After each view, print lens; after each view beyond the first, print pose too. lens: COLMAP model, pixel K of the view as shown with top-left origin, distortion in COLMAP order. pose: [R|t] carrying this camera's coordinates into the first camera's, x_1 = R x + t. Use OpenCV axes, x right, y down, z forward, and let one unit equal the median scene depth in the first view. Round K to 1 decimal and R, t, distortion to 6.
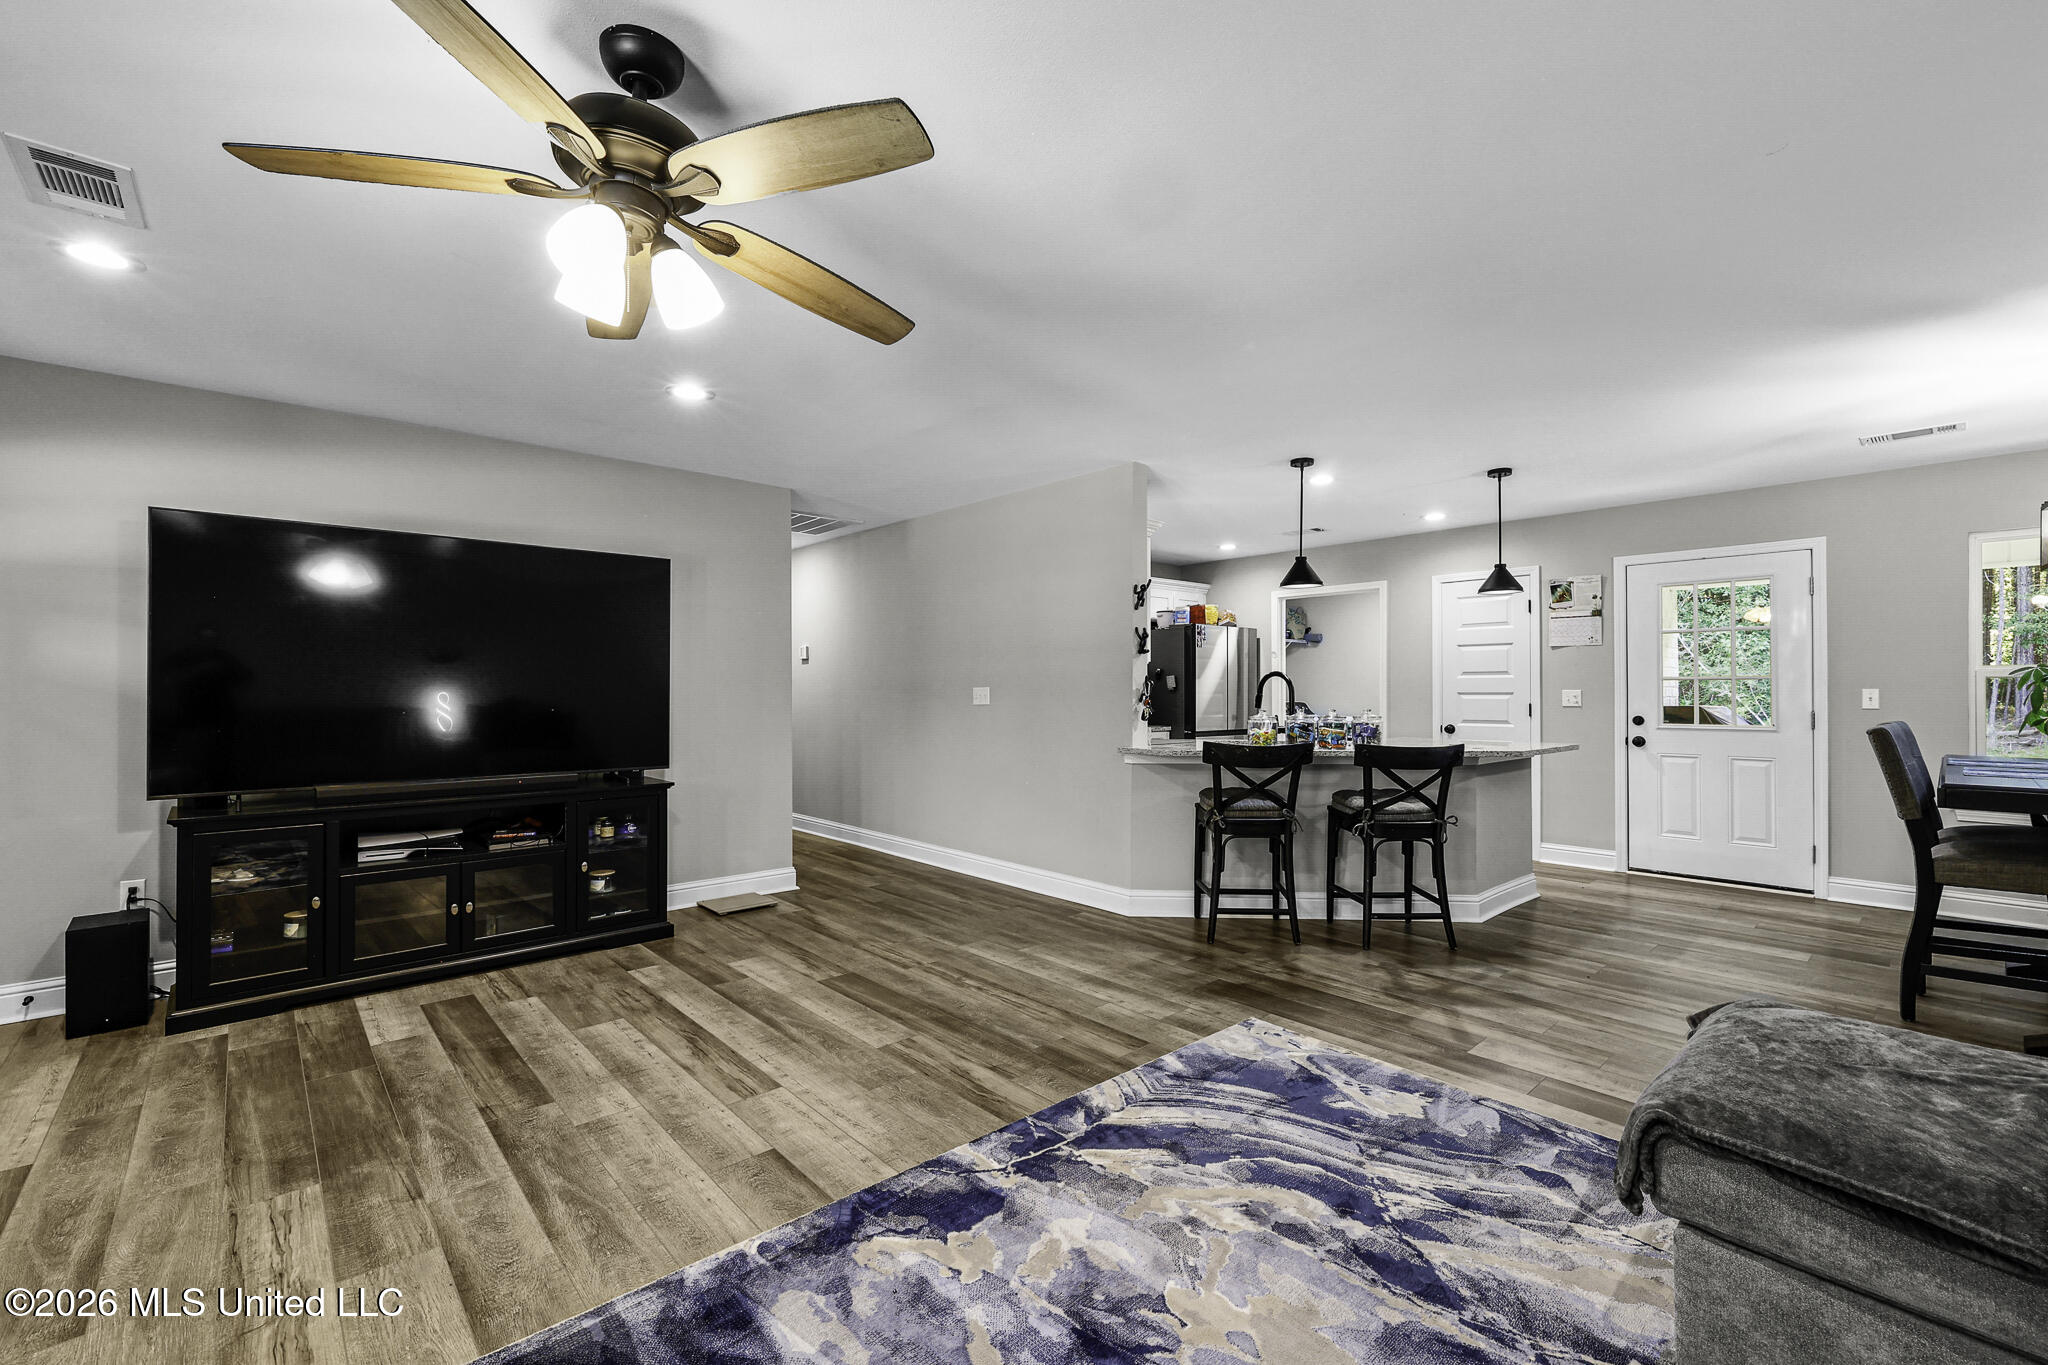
lens RADIAL K [[862.9, 0, 1022.4], [0, 862.9, 688.6], [0, 0, 1]] dist [0.000748, -0.000506]
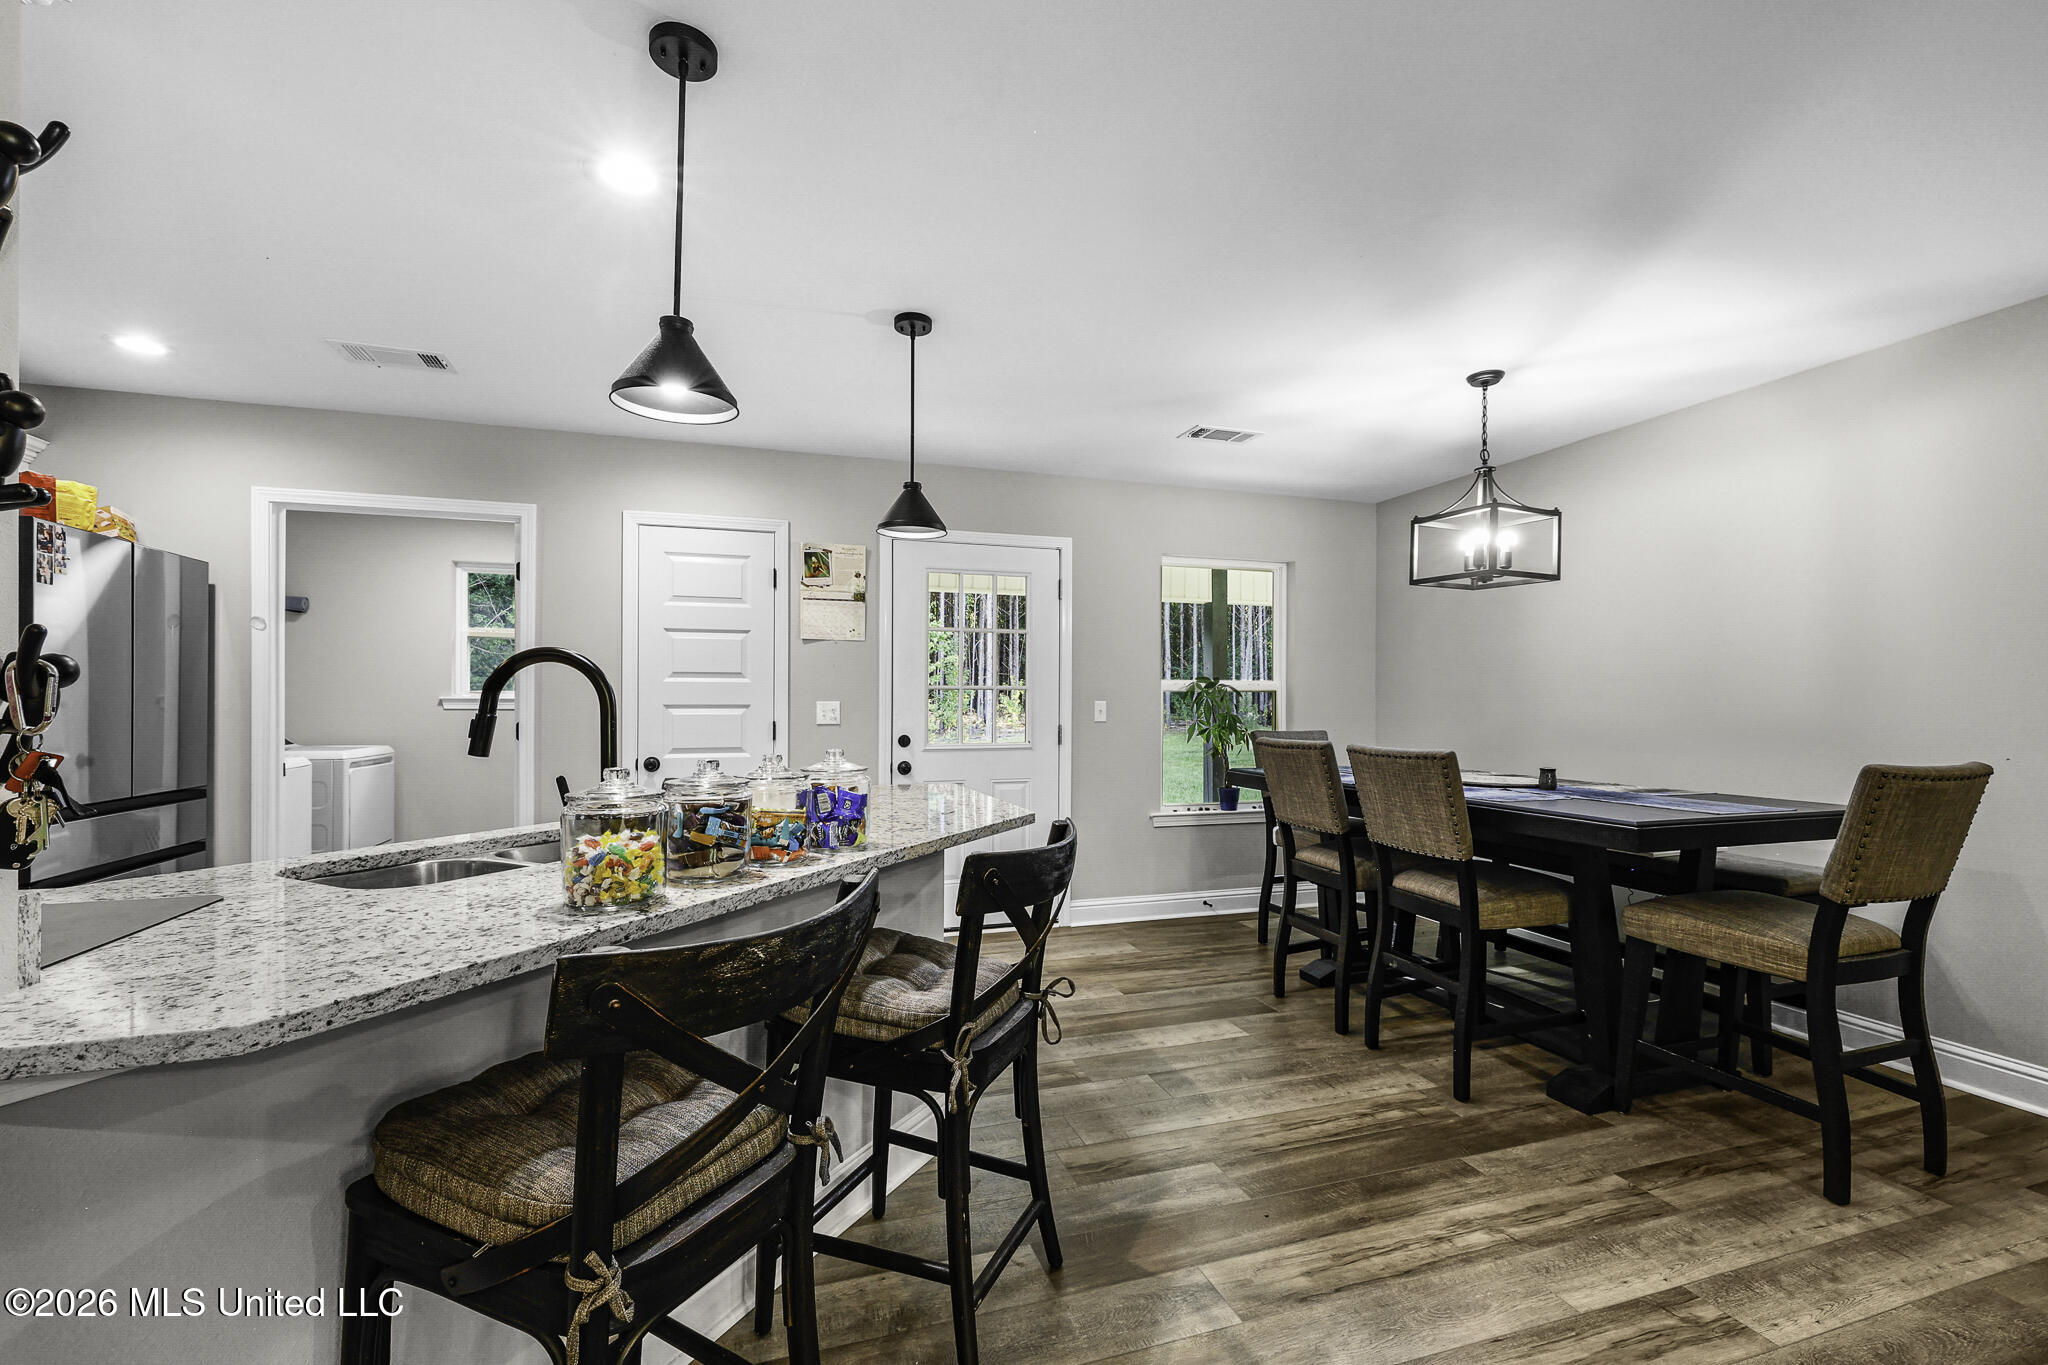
lens RADIAL K [[862.9, 0, 1016.9], [0, 862.9, 703.5], [0, 0, 1]] dist [0.000748, -0.000506]
pose [[0.411724, -0.001739, 0.911307, 0.094120], [-0.005703, 0.999974, 0.004485, -0.001153], [-0.911291, -0.007044, 0.411704, 1.118353]]
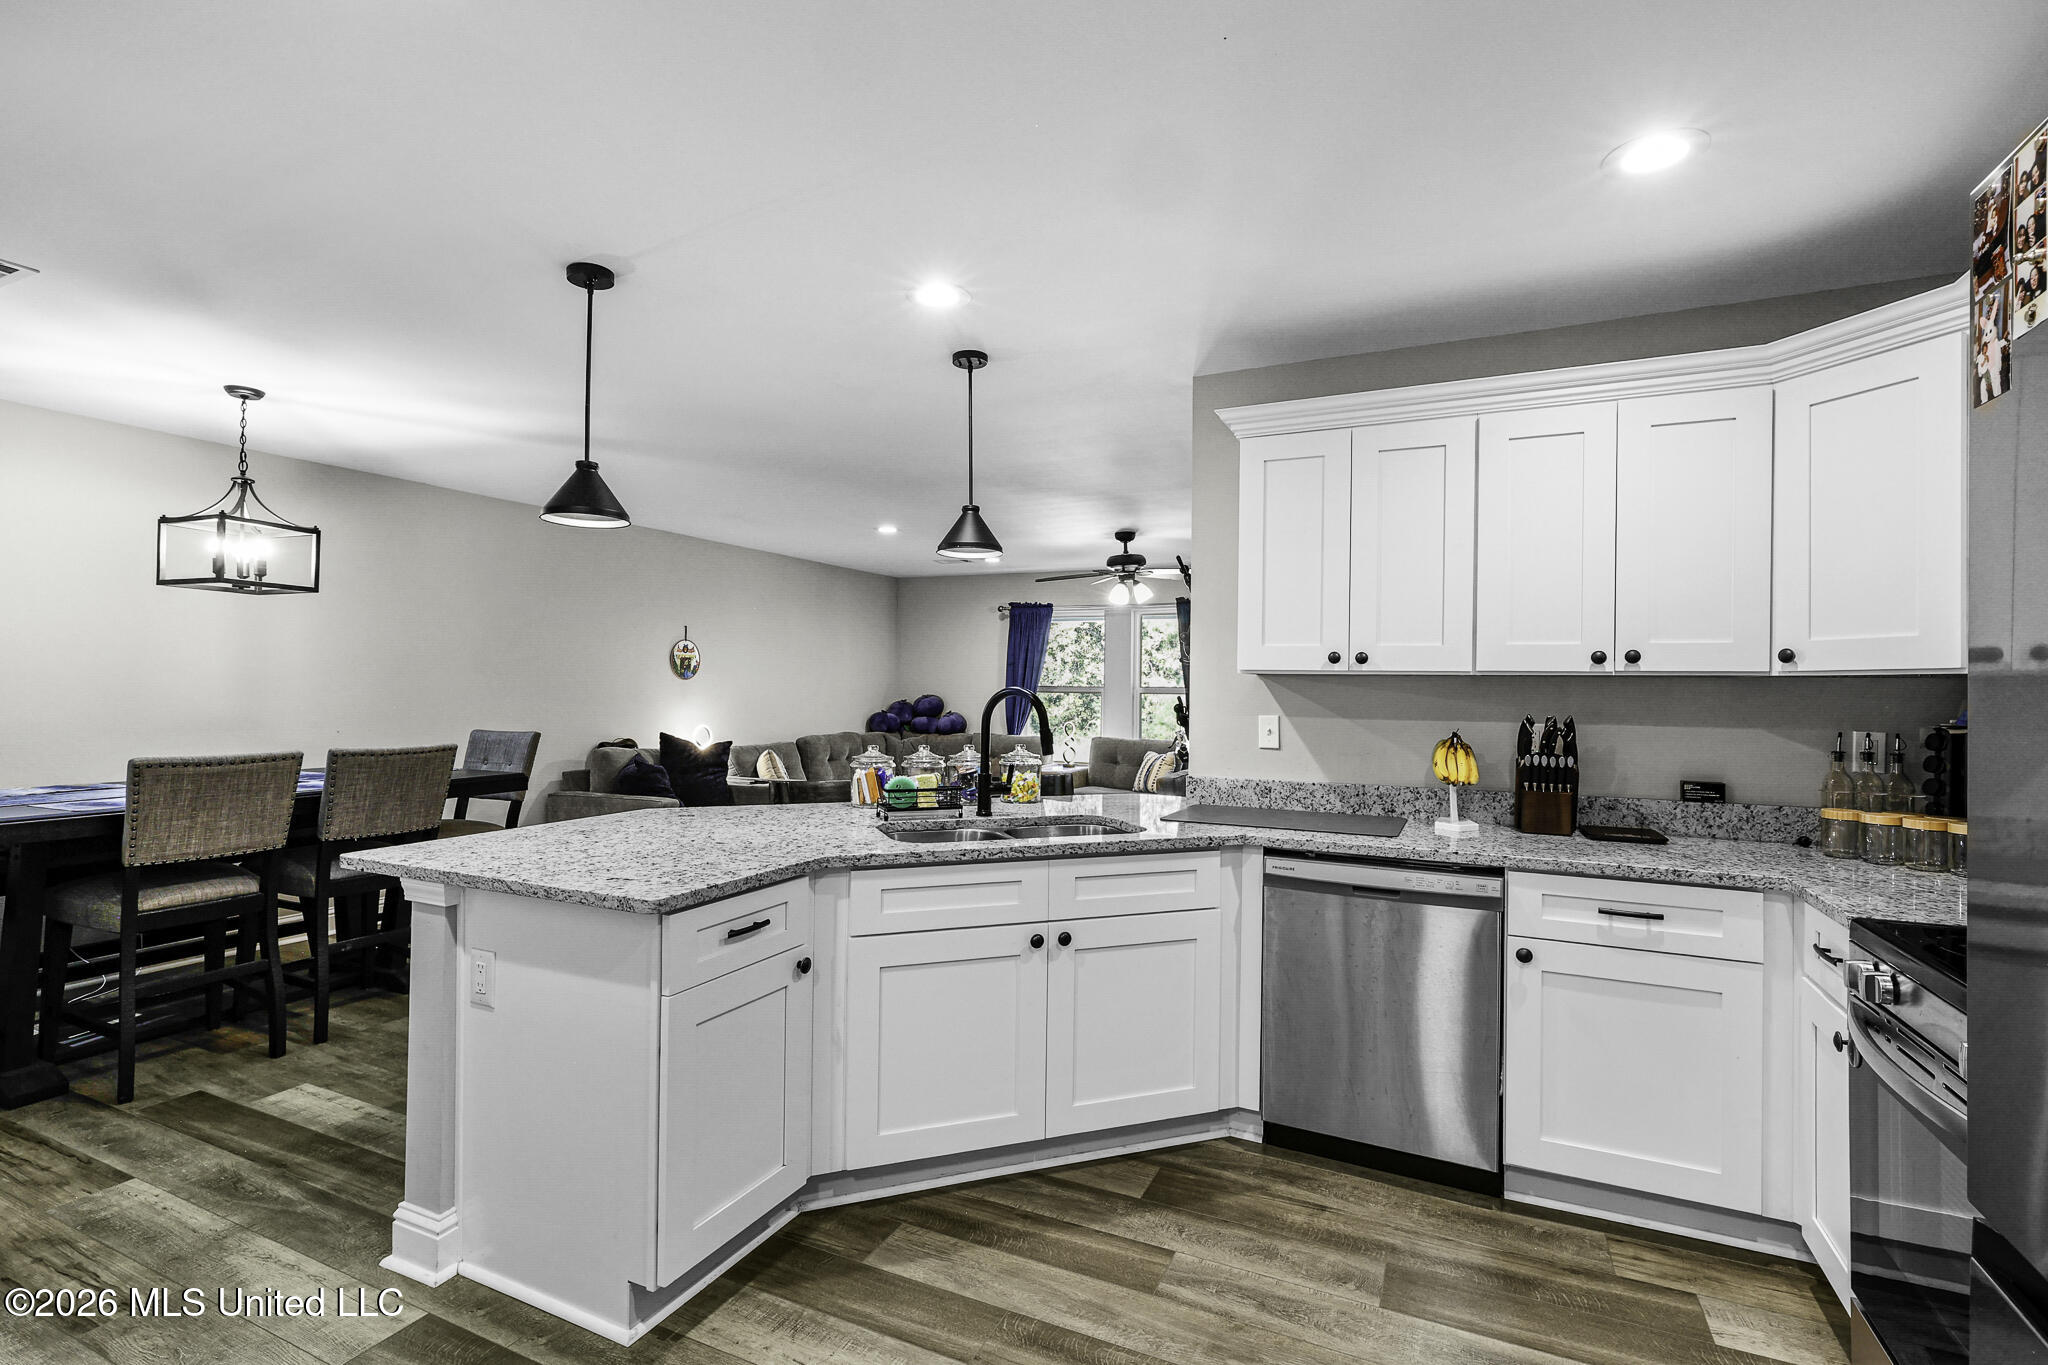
lens RADIAL K [[930.6, 0, 1028.8], [0, 930.6, 687.2], [0, 0, 1]] dist [-0.010847, -0.000422]
pose [[-0.921481, -0.010584, -0.388279, 0.851087], [-0.009881, 0.999944, -0.003806, -0.029198], [0.388297, 0.000329, -0.921534, 2.545319]]
